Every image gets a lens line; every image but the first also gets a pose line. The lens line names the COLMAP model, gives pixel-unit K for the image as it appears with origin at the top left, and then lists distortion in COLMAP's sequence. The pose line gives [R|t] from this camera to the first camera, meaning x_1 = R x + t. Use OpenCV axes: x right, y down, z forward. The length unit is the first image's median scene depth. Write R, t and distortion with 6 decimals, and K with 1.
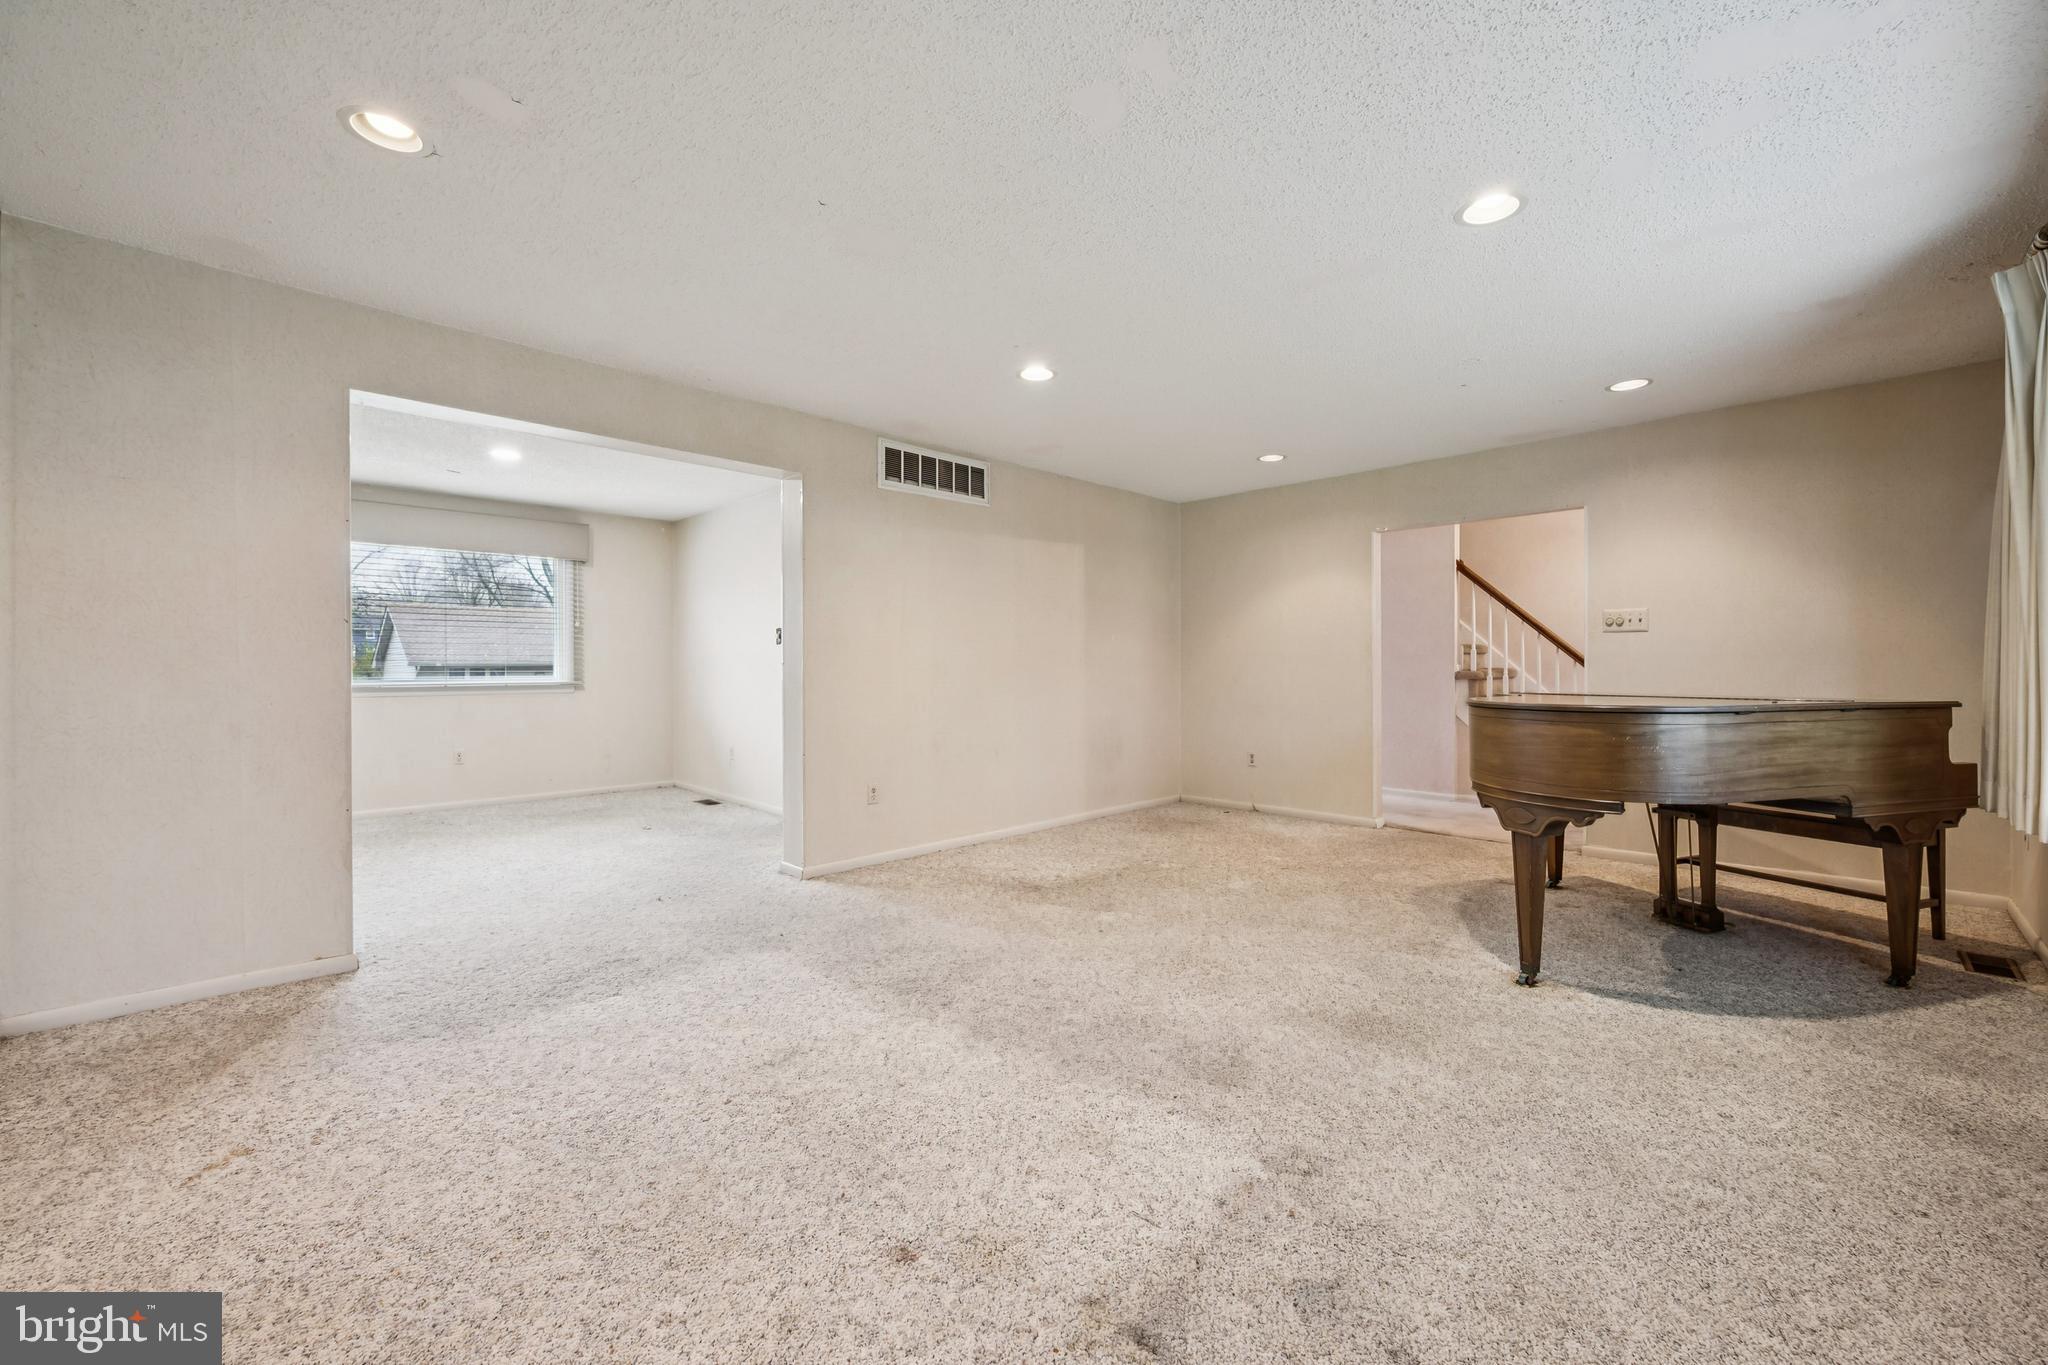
lens RADIAL K [[822.5, 0, 1030.1], [0, 822.5, 673.2], [0, 0, 1]] dist [0.000361, 0.000272]
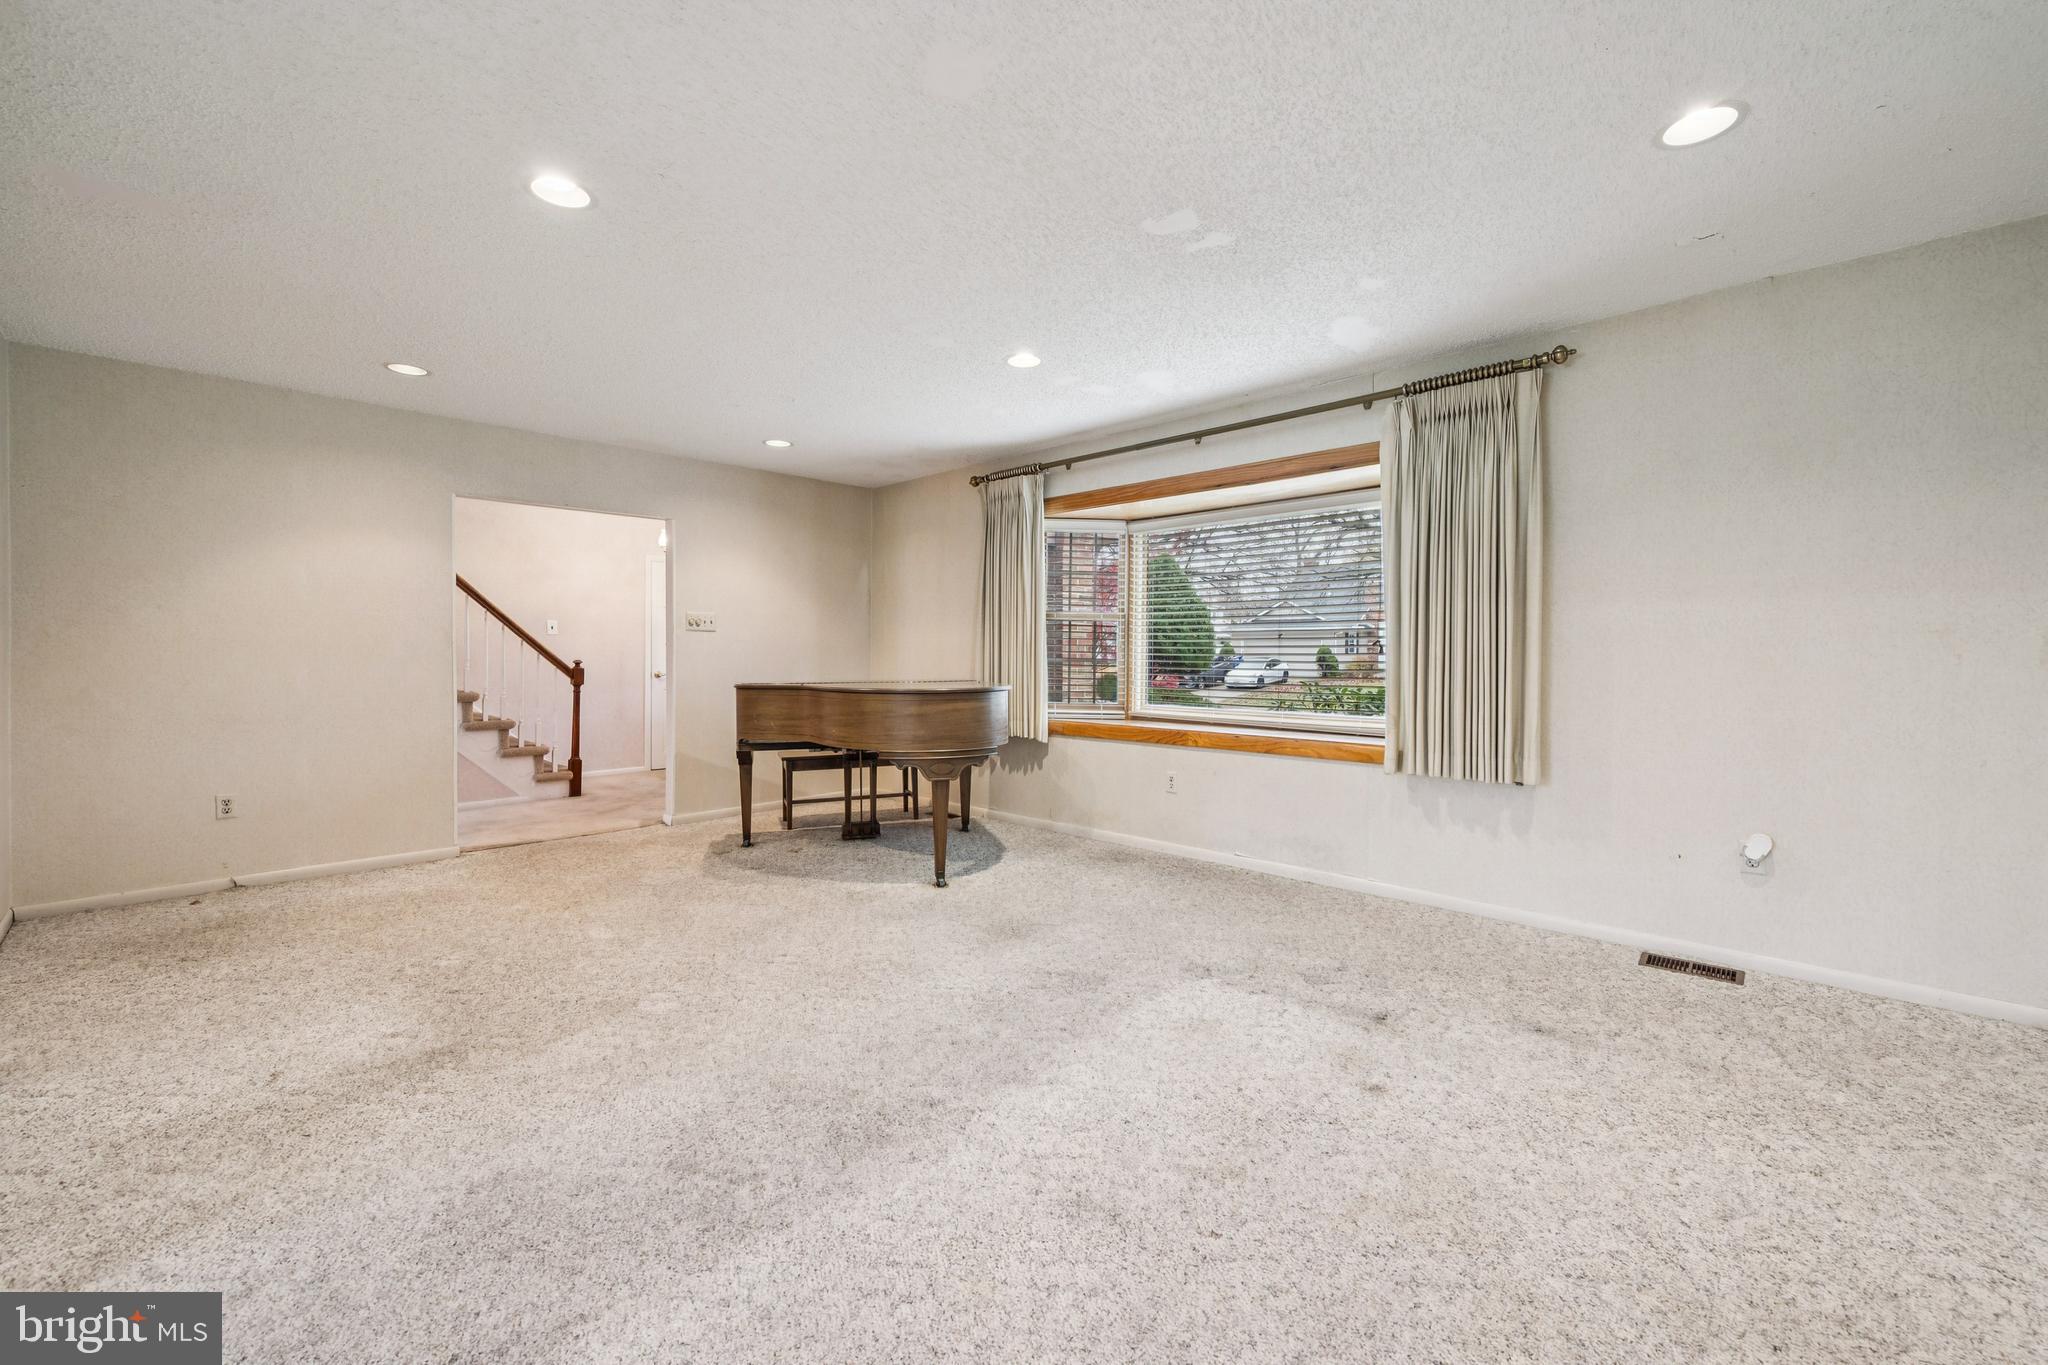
lens RADIAL K [[851.0, 0, 1026.9], [0, 851.0, 660.6], [0, 0, 1]] dist [0.009779, 0.000314]
pose [[-0.029045, -0.004530, 0.999568, -0.863320], [0.003649, 0.999983, 0.004637, -0.017113], [-0.999571, 0.003782, -0.029028, 0.888655]]
